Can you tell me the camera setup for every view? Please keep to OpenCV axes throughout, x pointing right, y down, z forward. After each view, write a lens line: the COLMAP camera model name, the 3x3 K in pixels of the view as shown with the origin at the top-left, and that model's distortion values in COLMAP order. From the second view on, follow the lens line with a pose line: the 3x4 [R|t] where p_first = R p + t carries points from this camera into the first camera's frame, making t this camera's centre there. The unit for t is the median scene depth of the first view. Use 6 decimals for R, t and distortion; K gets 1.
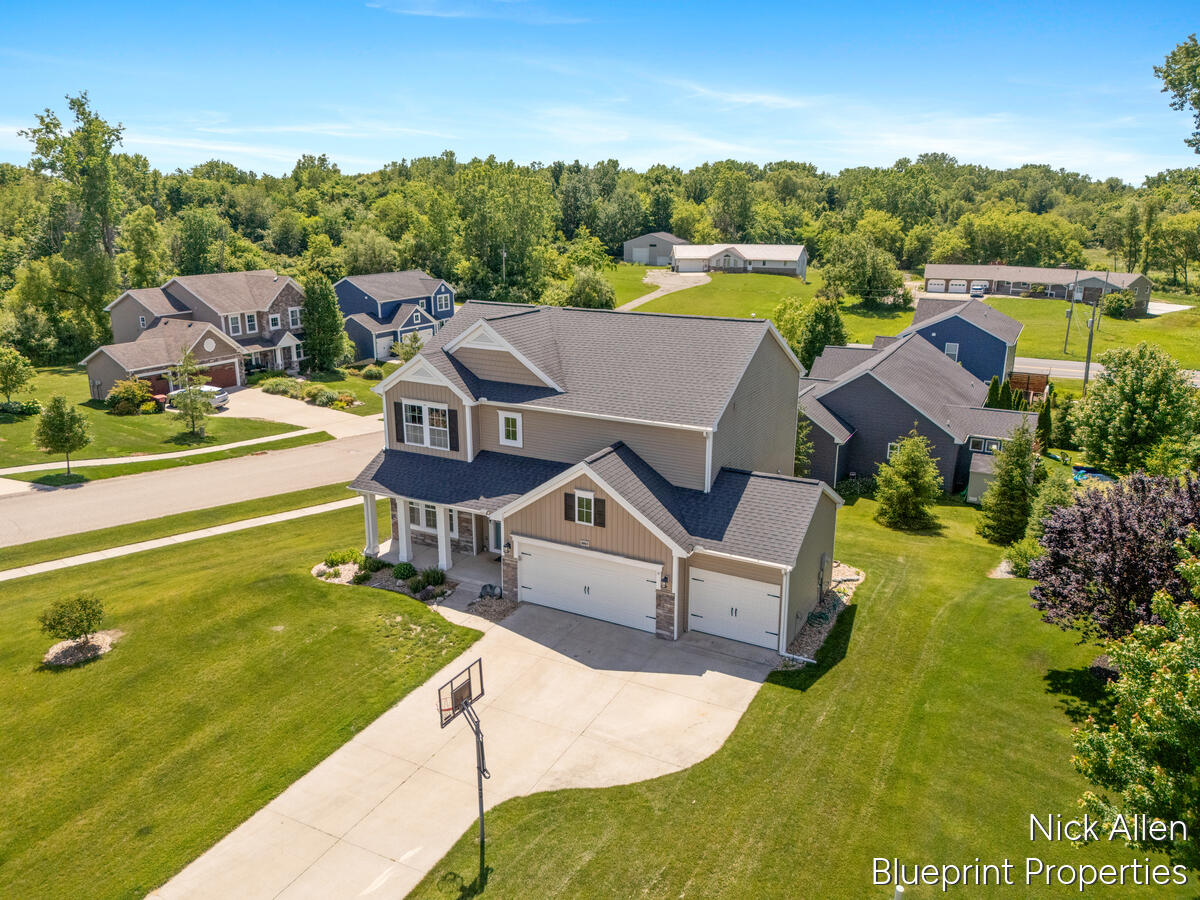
lens RADIAL K [[885.7, 0, 595.8], [0, 885.7, 449.7], [0, 0, 1]] dist [0.082539, -0.096111]
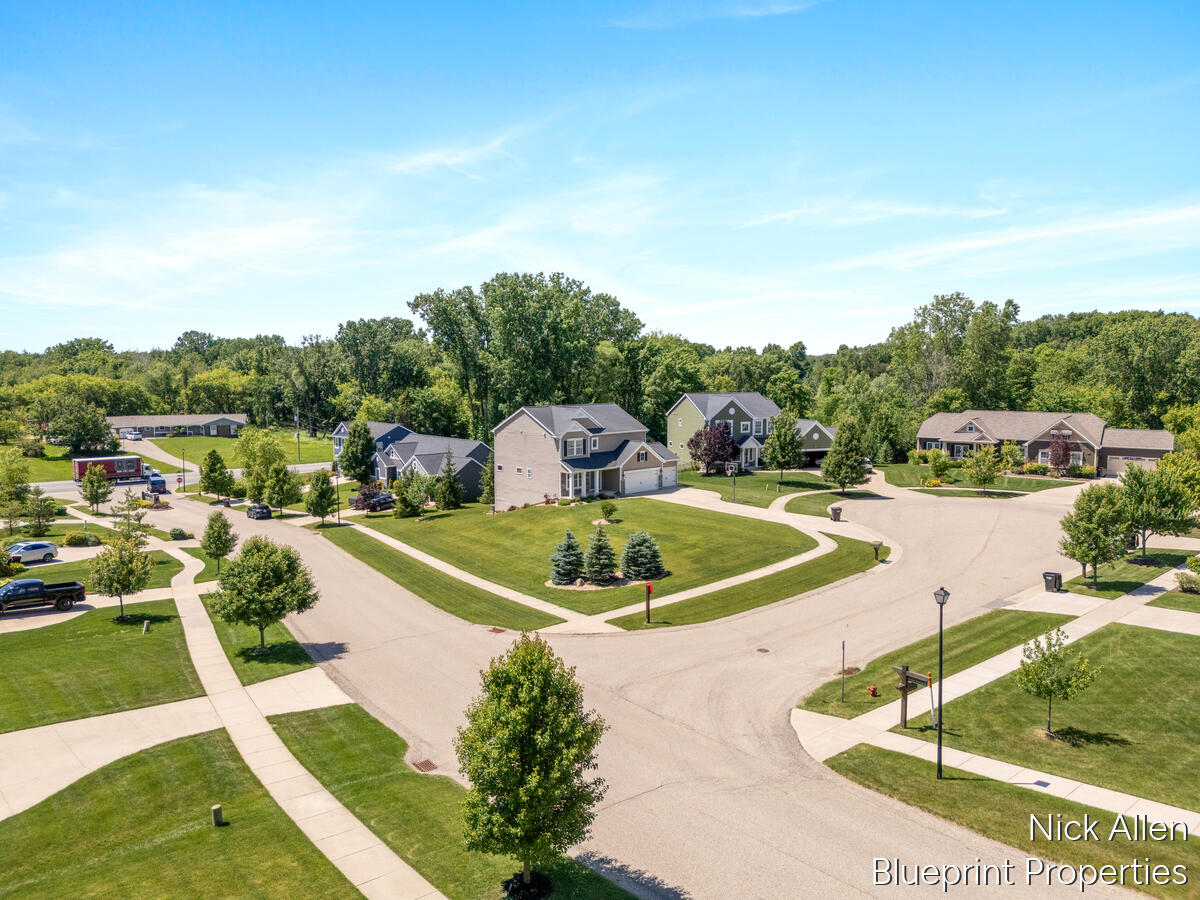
lens RADIAL K [[885.7, 0, 595.8], [0, 885.7, 449.7], [0, 0, 1]] dist [0.082539, -0.096111]
pose [[0.323470, -0.096972, 0.941256, -2.755125], [0.259039, 0.965810, 0.010481, -0.032421], [-0.910091, 0.240432, 0.337530, 0.027944]]
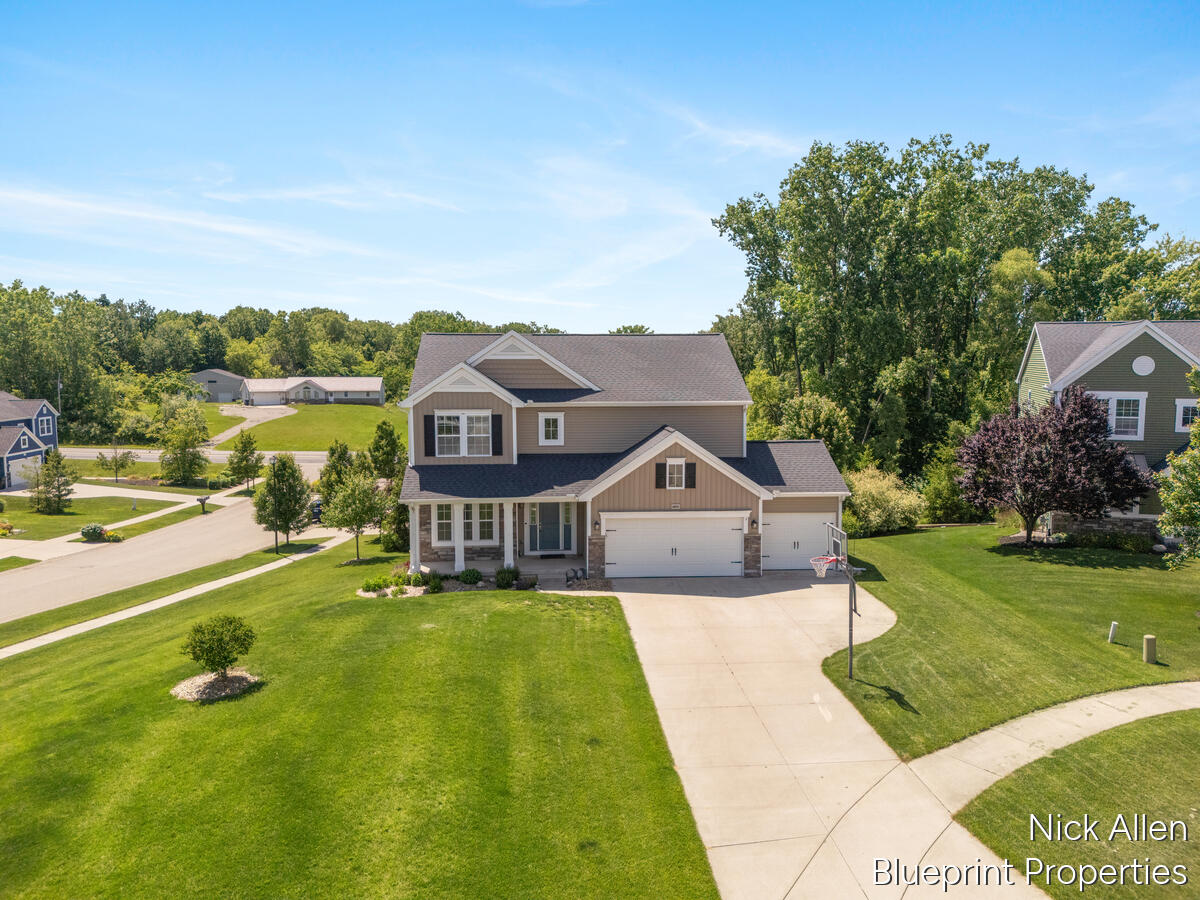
lens RADIAL K [[885.7, 0, 595.8], [0, 885.7, 449.7], [0, 0, 1]] dist [0.082539, -0.096111]
pose [[0.845215, -0.058127, 0.531256, -0.609300], [0.148953, 0.980299, -0.129721, 0.145324], [-0.513249, 0.188774, 0.837221, 0.077214]]
